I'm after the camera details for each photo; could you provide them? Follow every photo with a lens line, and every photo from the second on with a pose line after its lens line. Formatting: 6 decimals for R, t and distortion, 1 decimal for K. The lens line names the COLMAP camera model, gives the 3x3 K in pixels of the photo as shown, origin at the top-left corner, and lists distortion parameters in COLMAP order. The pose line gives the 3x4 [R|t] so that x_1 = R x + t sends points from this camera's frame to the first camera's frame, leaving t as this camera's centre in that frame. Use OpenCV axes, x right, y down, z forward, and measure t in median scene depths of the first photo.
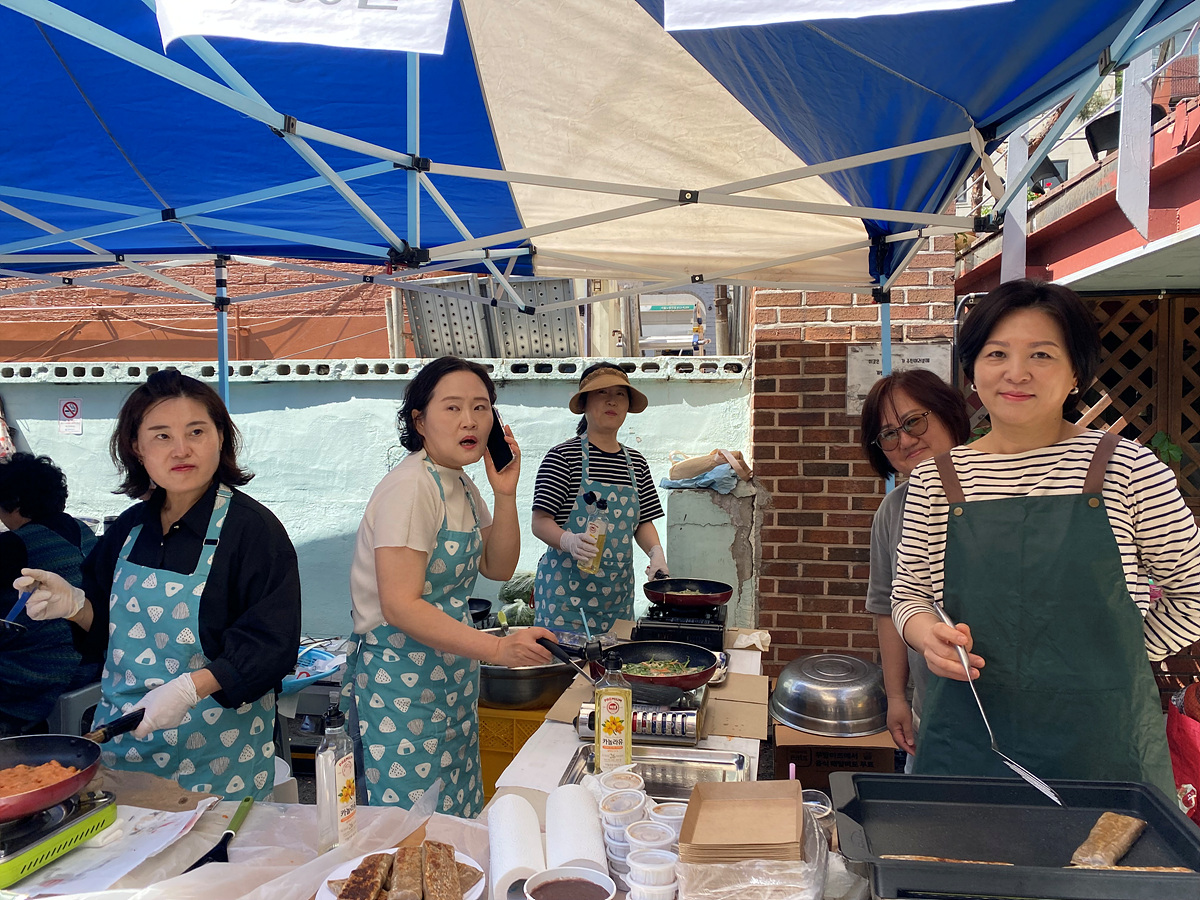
lens RADIAL K [[886.8, 0, 581.0], [0, 886.8, 454.3], [0, 0, 1]] dist [0.021910, -0.025019]
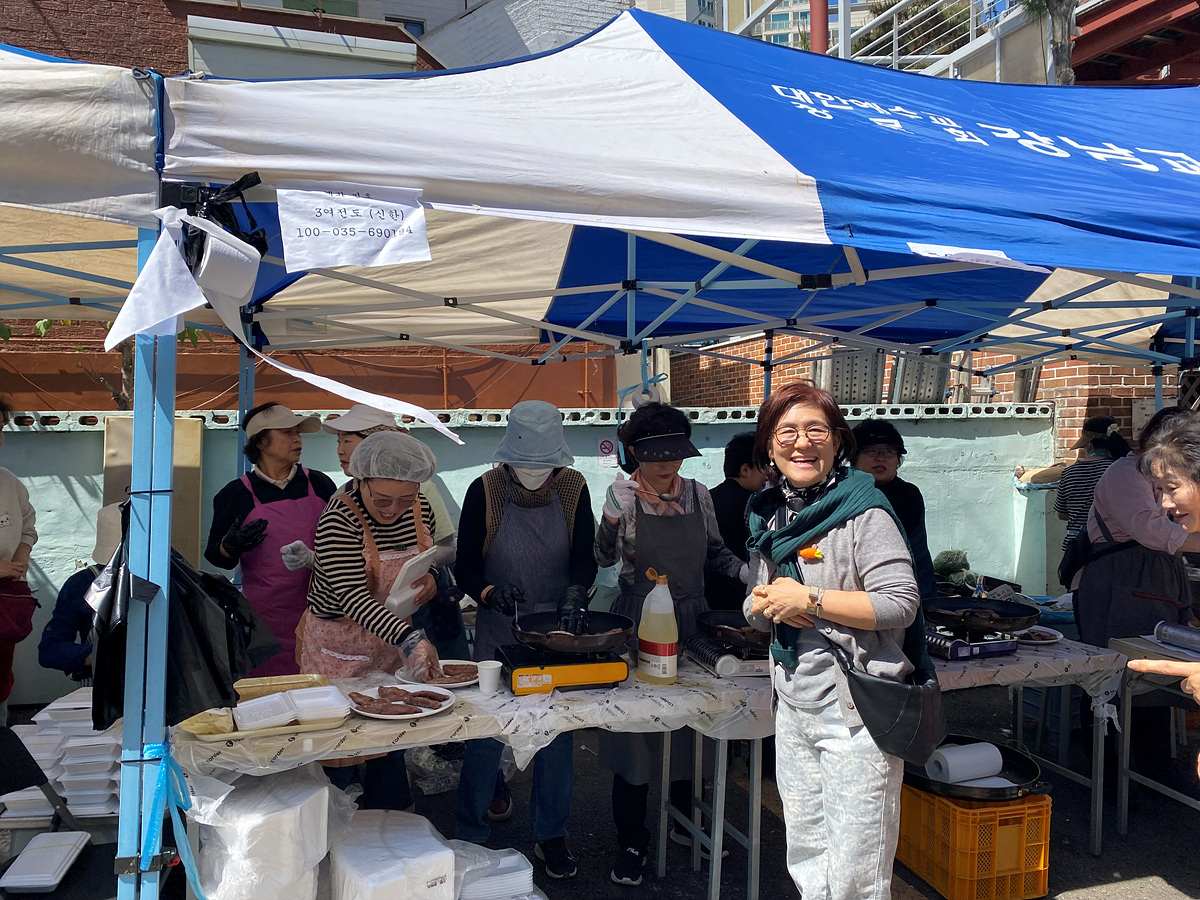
lens RADIAL K [[886.8, 0, 594.4], [0, 886.8, 452.0], [0, 0, 1]] dist [0.021910, -0.025019]
pose [[0.900164, -0.025576, 0.434800, -1.195193], [0.035330, 0.999272, -0.014364, -0.028811], [-0.434116, 0.028292, 0.900413, -0.071161]]
